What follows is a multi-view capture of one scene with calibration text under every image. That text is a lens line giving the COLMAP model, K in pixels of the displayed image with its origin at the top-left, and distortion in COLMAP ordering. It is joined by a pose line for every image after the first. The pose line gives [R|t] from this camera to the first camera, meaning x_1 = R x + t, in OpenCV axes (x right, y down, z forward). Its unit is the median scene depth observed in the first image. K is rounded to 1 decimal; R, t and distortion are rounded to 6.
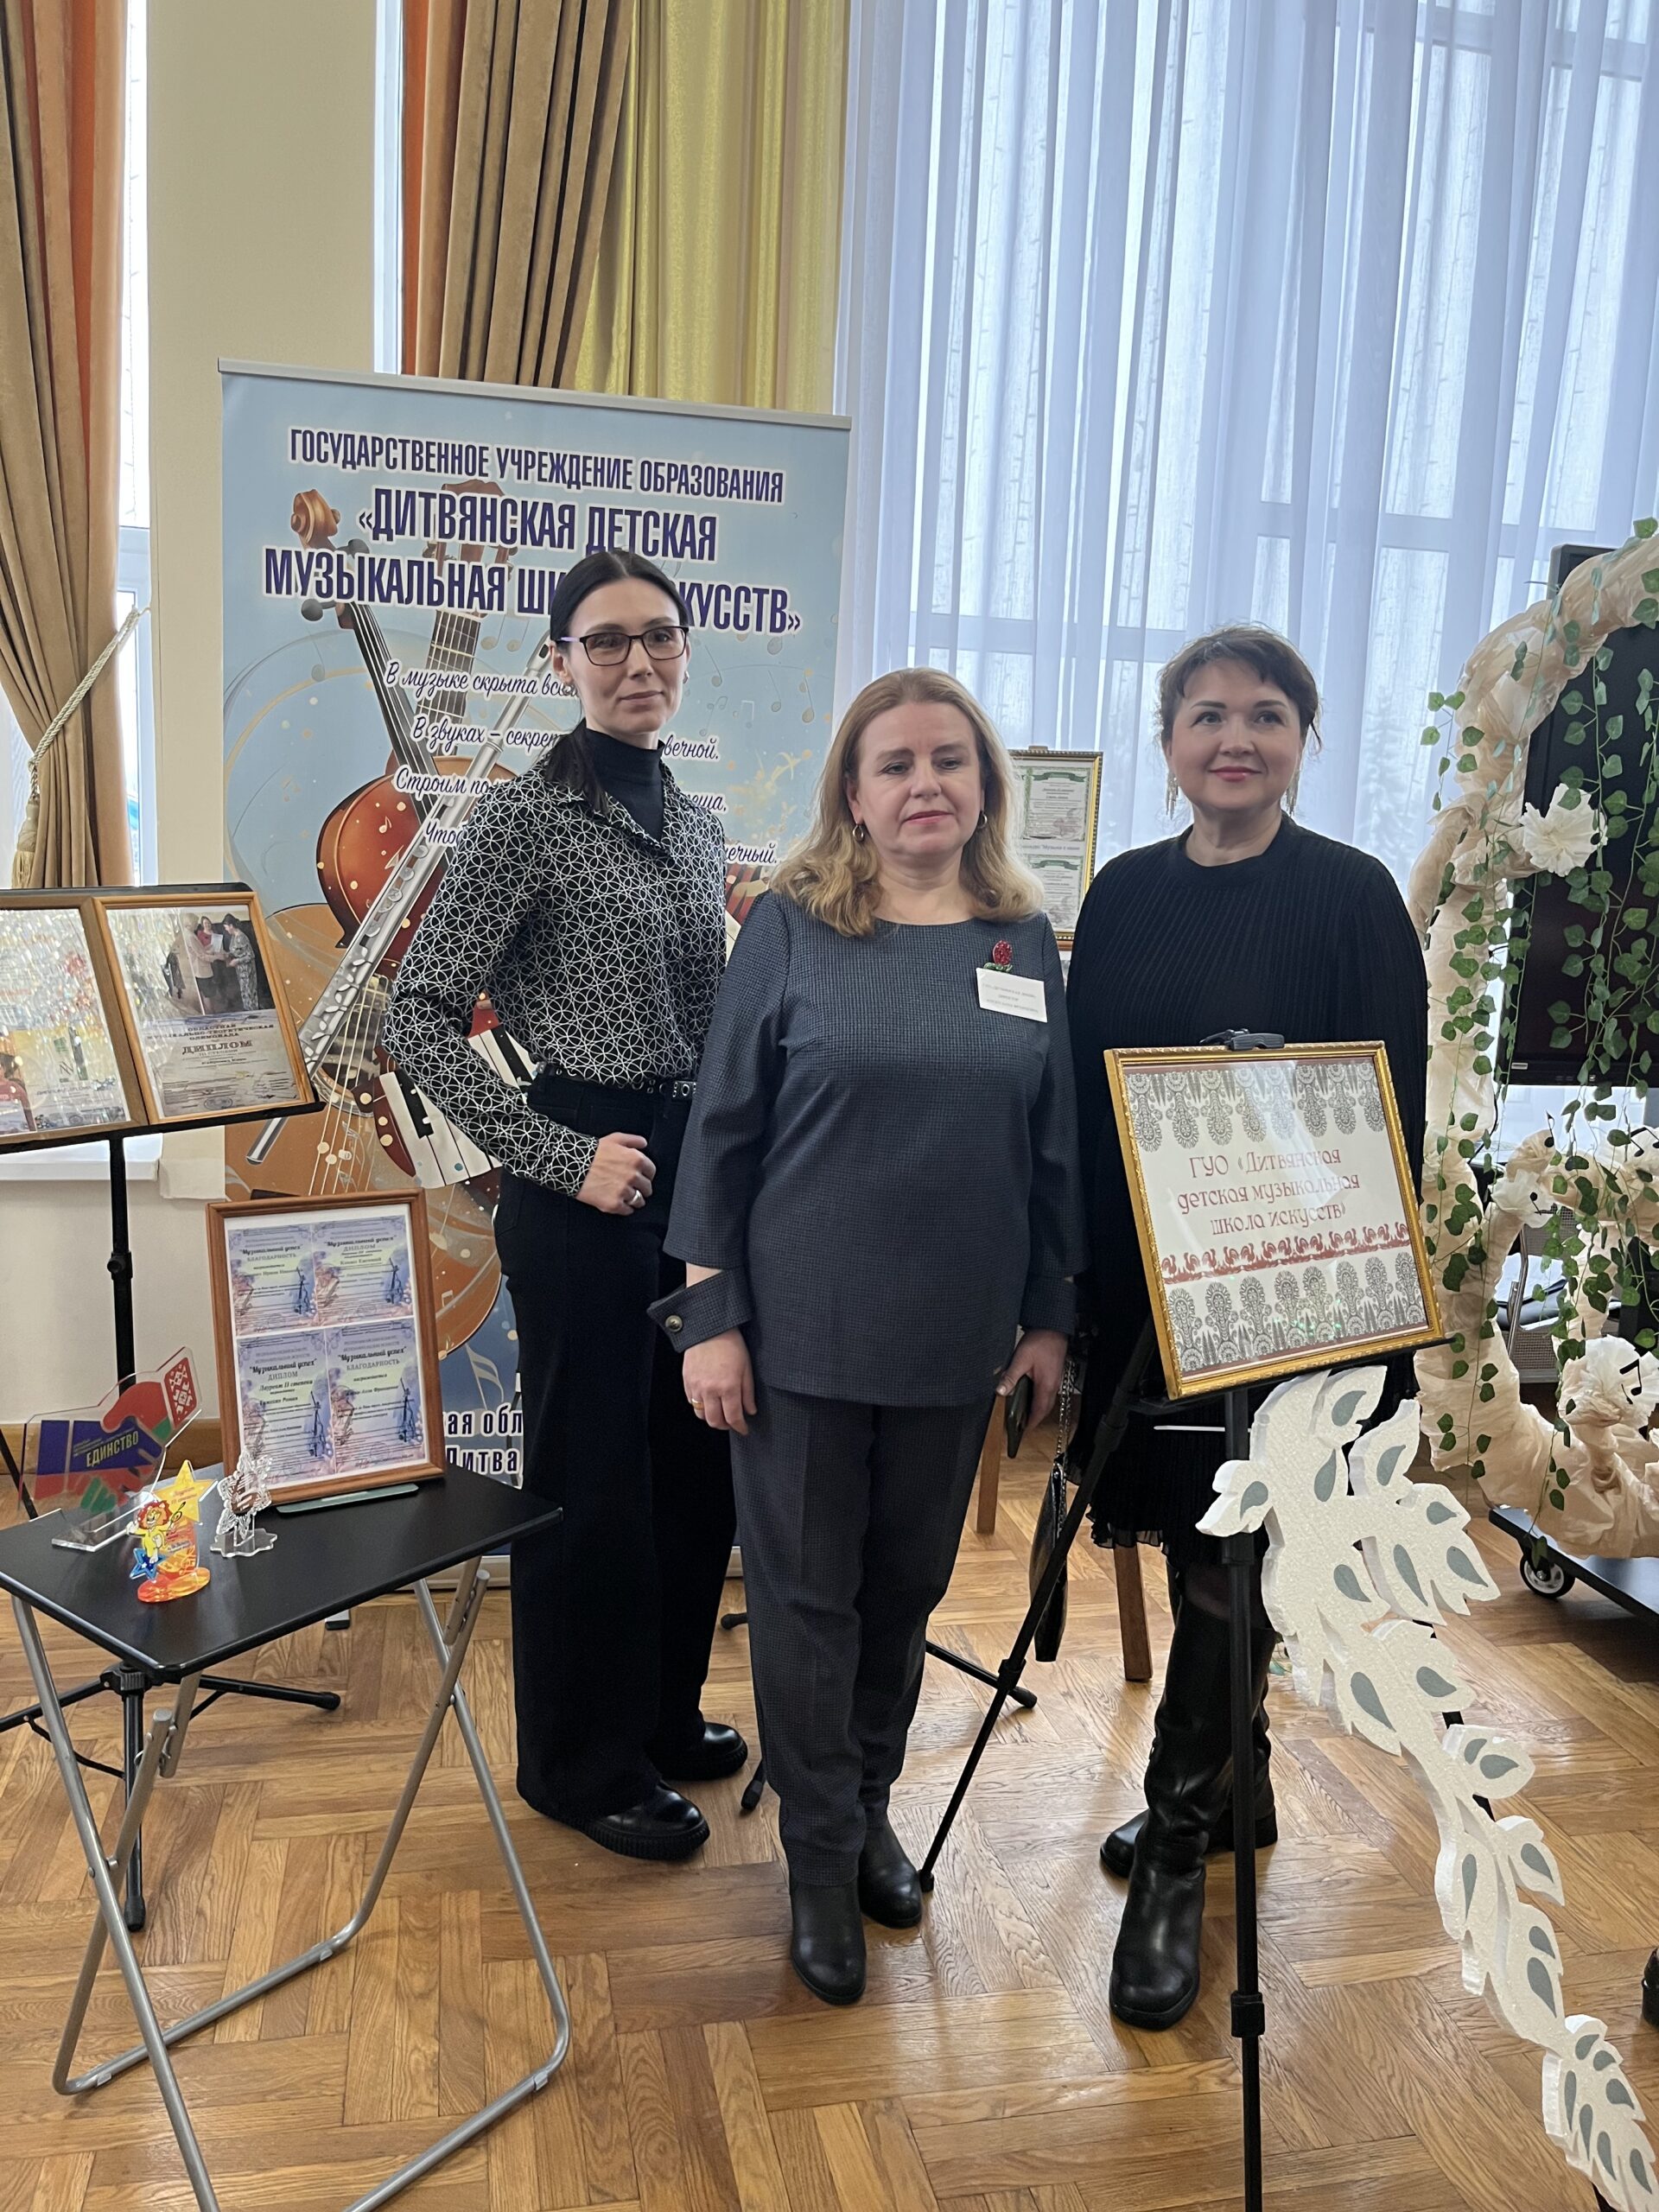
lens RADIAL K [[1690.5, 0, 829.5], [0, 1690.5, 1106.0], [0, 0, 1]] dist [0.049228, -0.098419]
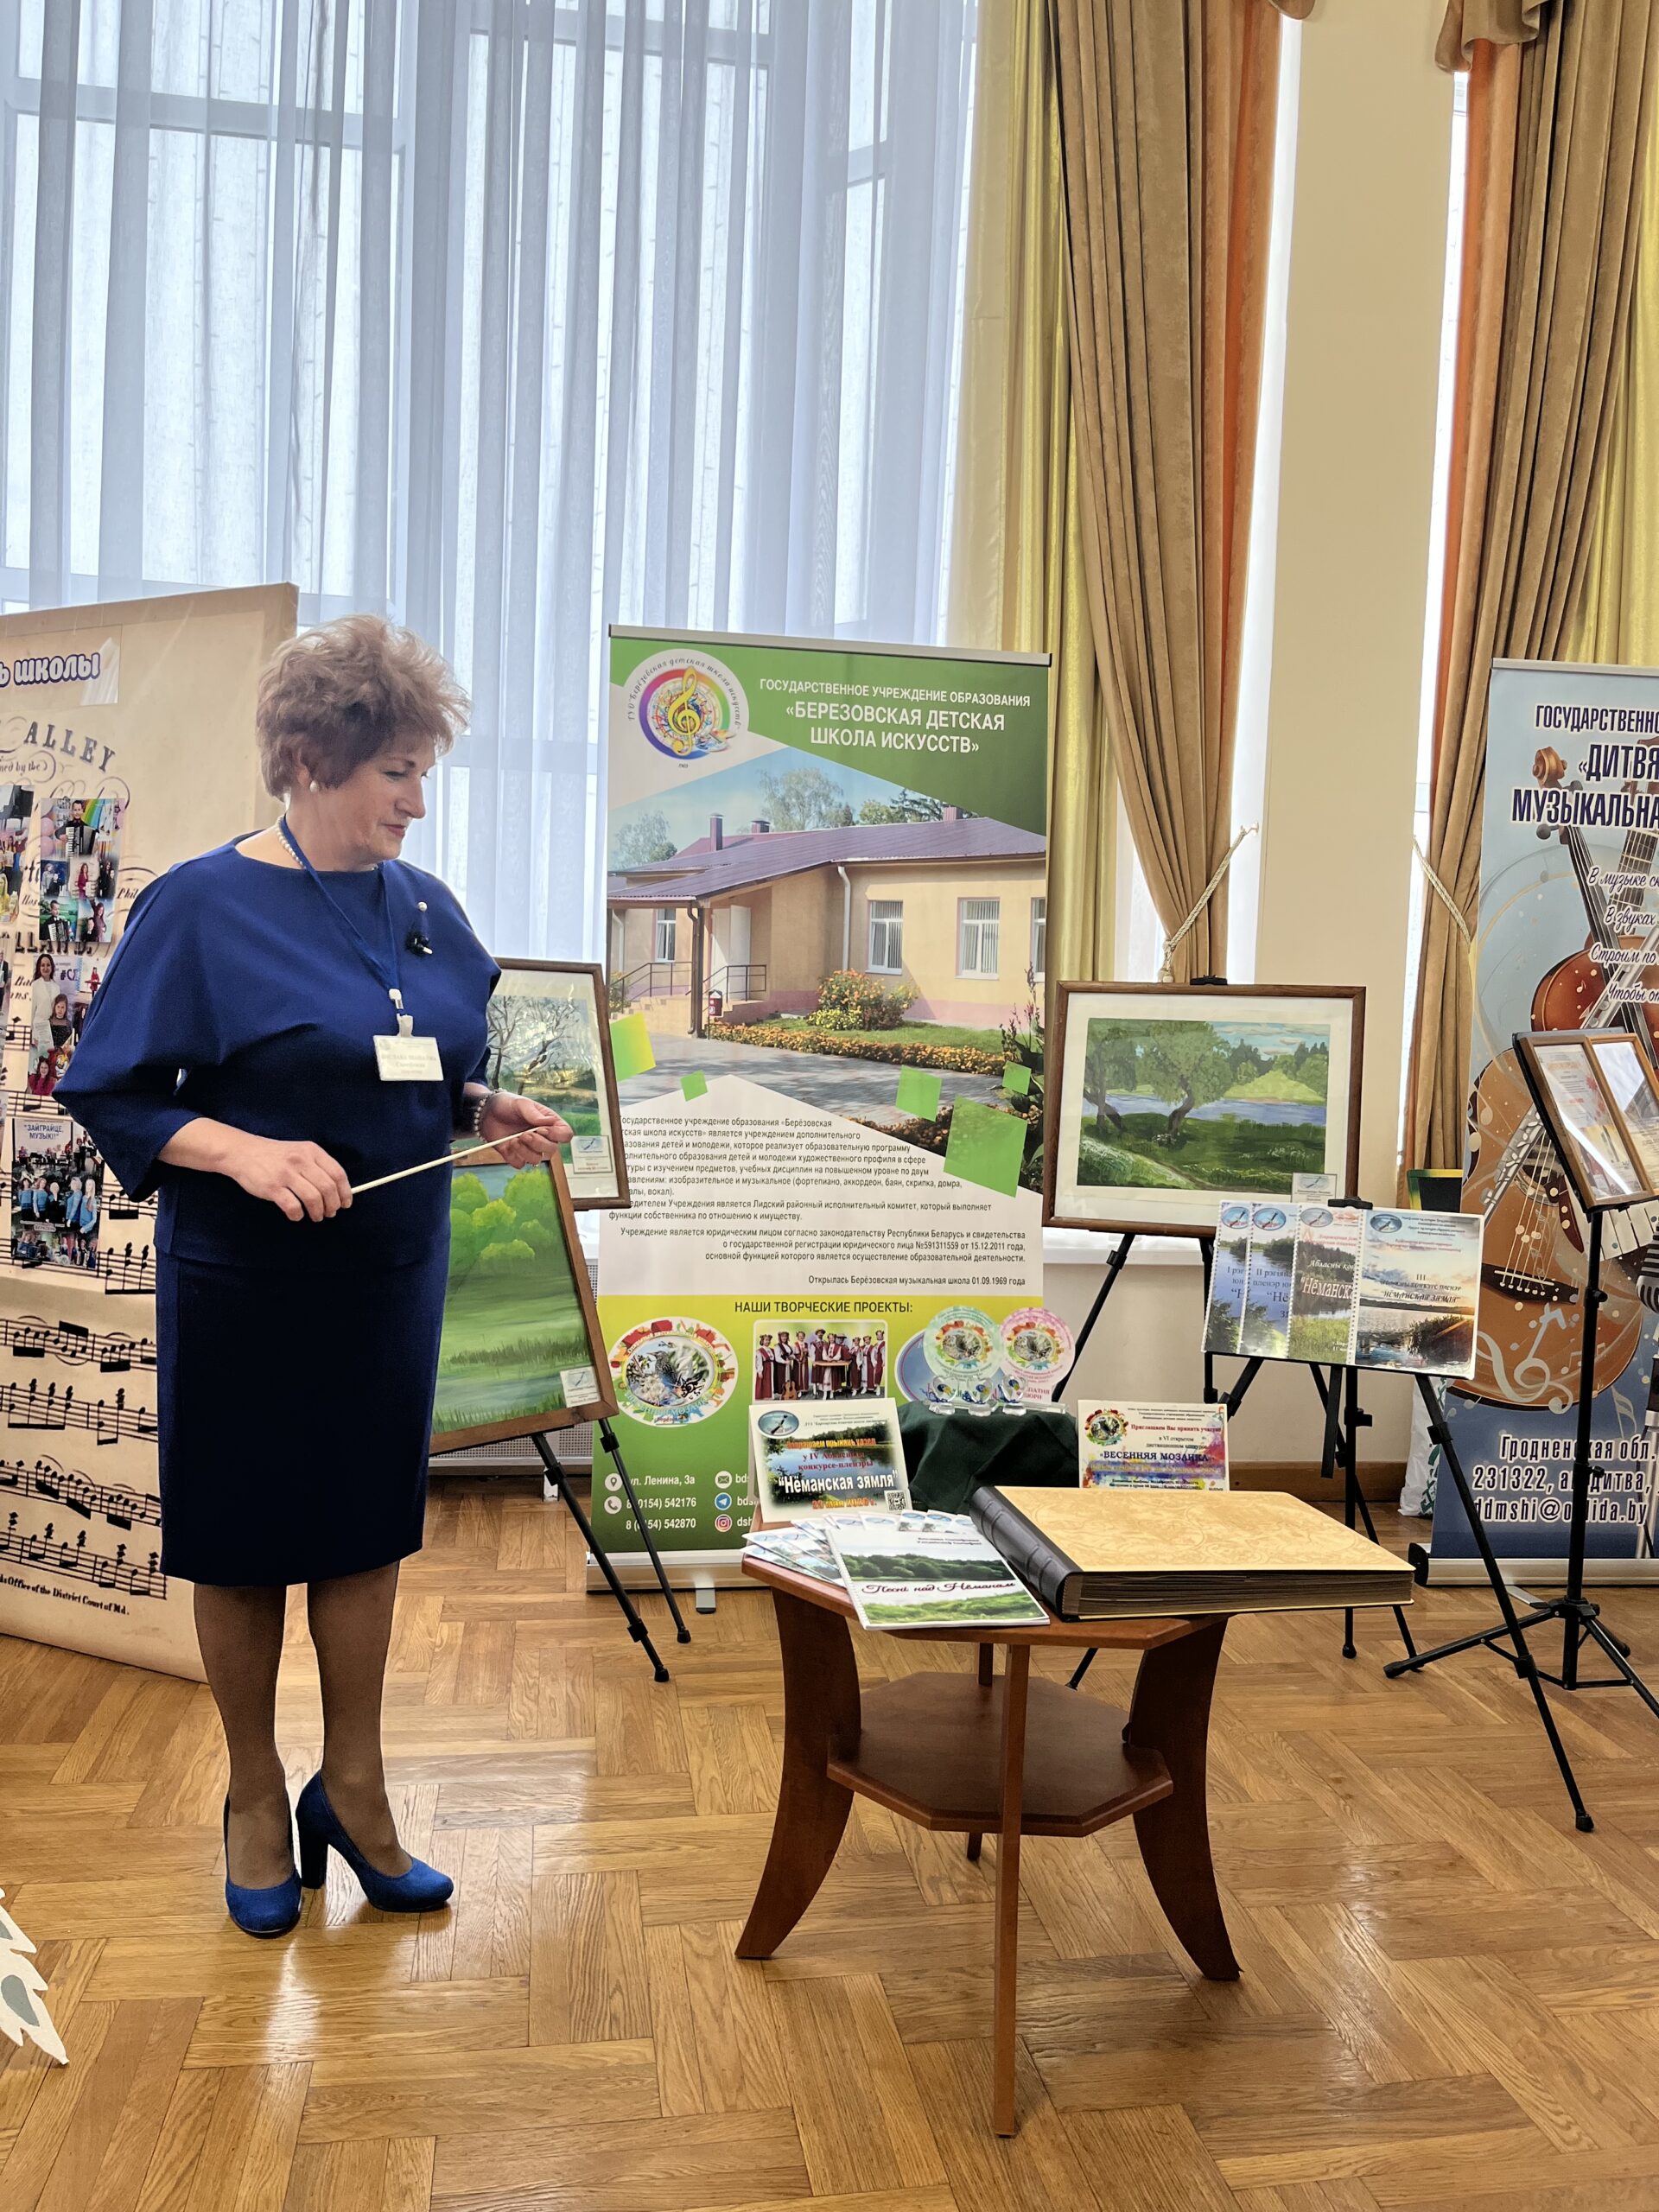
lens RADIAL K [[1649.2, 0, 829.5], [0, 1649.2, 1106.0], [0, 0, 1]] dist [0.063330, -0.101878]
pose [[0.997035, -0.005020, -0.076782, -0.756786], [-0.003154, 0.994364, -0.105973, 0.069717], [0.076882, 0.105901, 0.991400, -0.339940]]
